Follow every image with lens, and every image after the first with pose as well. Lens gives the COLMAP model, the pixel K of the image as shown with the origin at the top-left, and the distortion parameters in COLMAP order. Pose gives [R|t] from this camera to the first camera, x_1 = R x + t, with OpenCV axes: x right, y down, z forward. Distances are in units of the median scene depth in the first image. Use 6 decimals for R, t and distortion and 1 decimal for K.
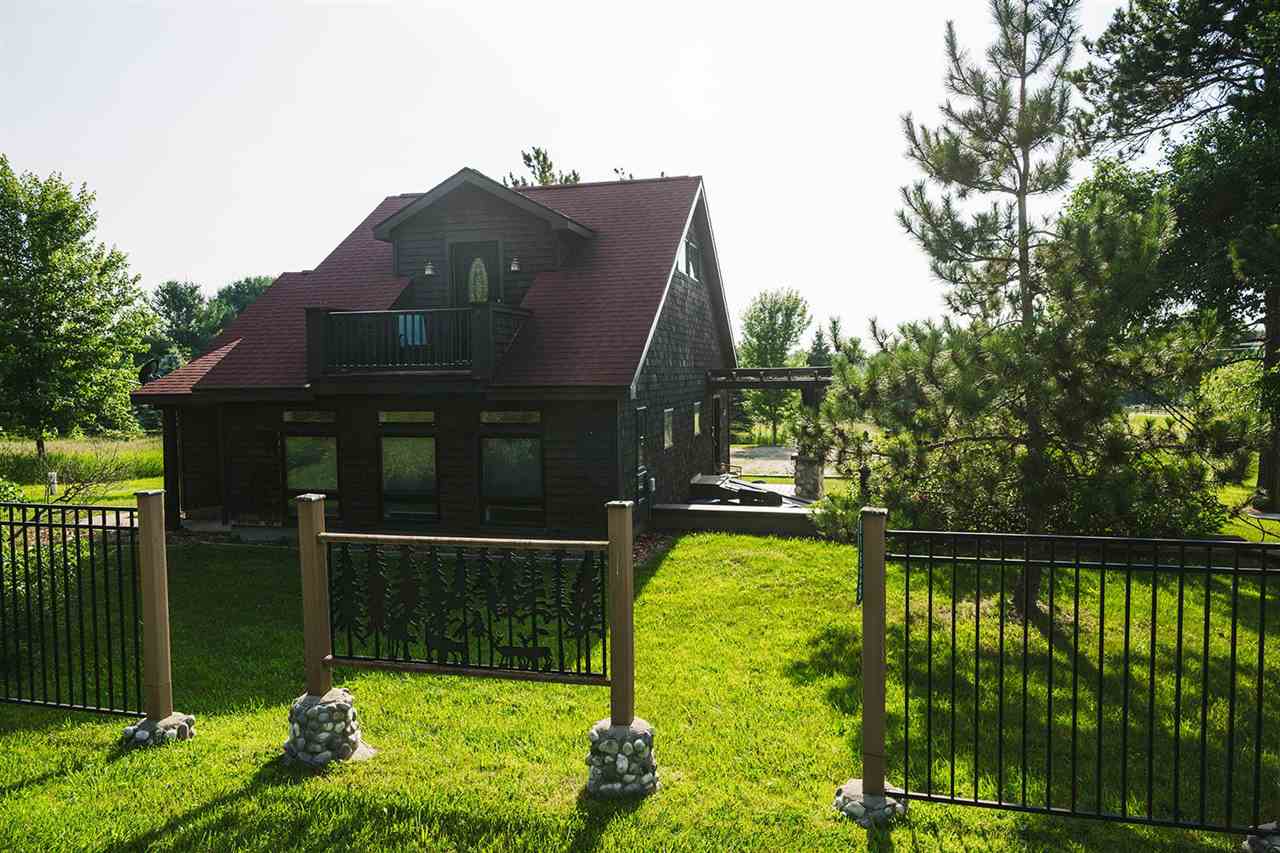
lens RADIAL K [[853.8, 0, 644.3], [0, 853.8, 423.4], [0, 0, 1]] dist [-0.010347, -0.007023]
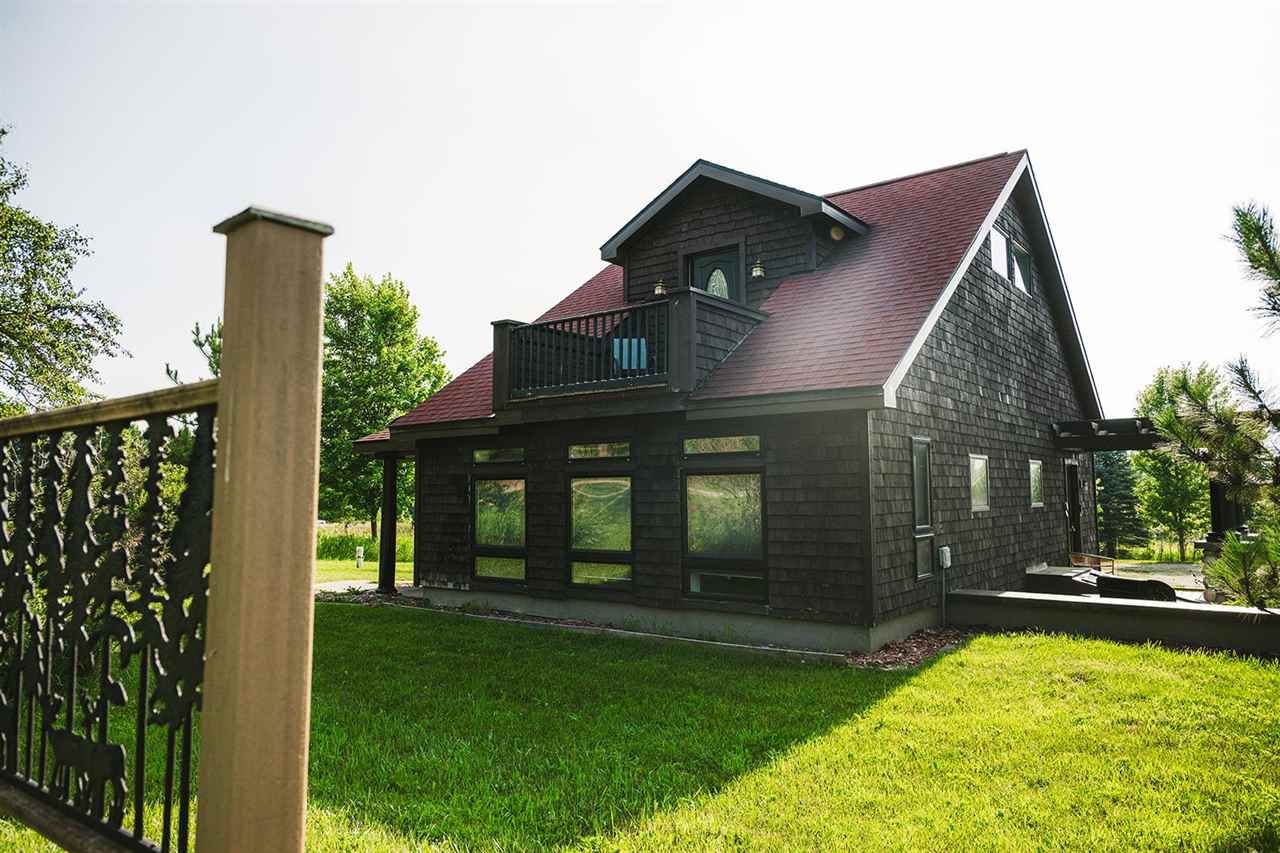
lens RADIAL K [[853.8, 0, 635.7], [0, 853.8, 422.6], [0, 0, 1]] dist [-0.010347, -0.007023]
pose [[0.911843, -0.031465, -0.409331, 0.069172], [-0.027904, 0.990003, -0.138260, 0.071437], [0.409589, 0.137494, 0.901849, 0.301728]]
